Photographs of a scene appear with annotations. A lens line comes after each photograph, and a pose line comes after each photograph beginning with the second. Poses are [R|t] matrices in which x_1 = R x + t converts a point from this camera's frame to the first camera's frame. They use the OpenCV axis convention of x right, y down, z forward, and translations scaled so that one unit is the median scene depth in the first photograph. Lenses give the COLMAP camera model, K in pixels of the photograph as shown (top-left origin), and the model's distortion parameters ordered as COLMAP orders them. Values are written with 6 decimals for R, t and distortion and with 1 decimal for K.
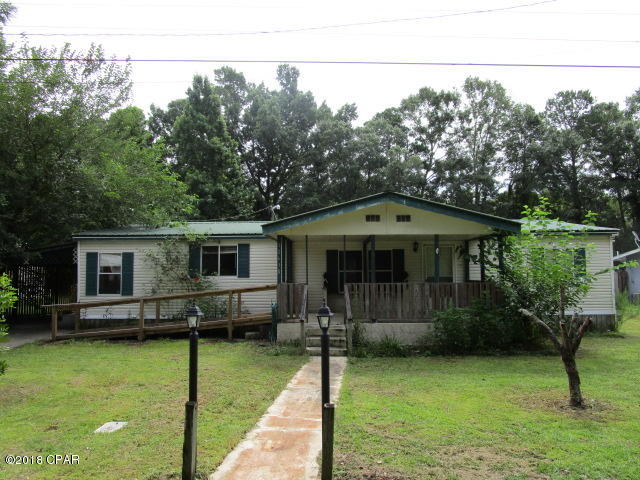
lens RADIAL K [[464.5, 0, 312.9], [0, 464.5, 239.7], [0, 0, 1]] dist [-0.009661, 0.000182]
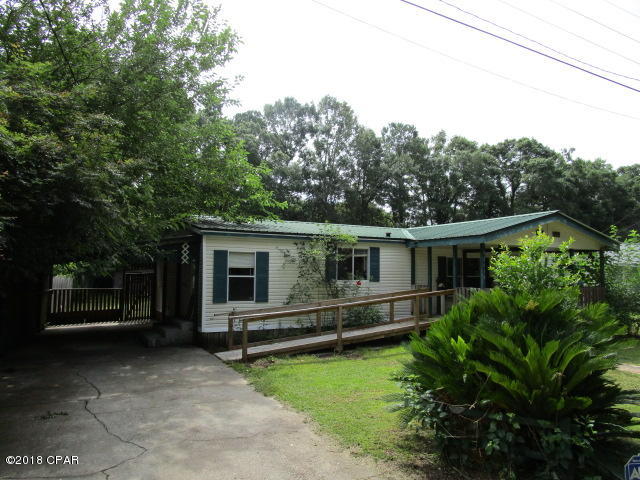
lens RADIAL K [[464.5, 0, 312.9], [0, 464.5, 239.7], [0, 0, 1]] dist [-0.009661, 0.000182]
pose [[0.881500, 0.047607, 0.469778, -0.706673], [-0.046608, 0.998818, -0.013764, 0.011926], [-0.469878, -0.009763, 0.882677, 0.197078]]
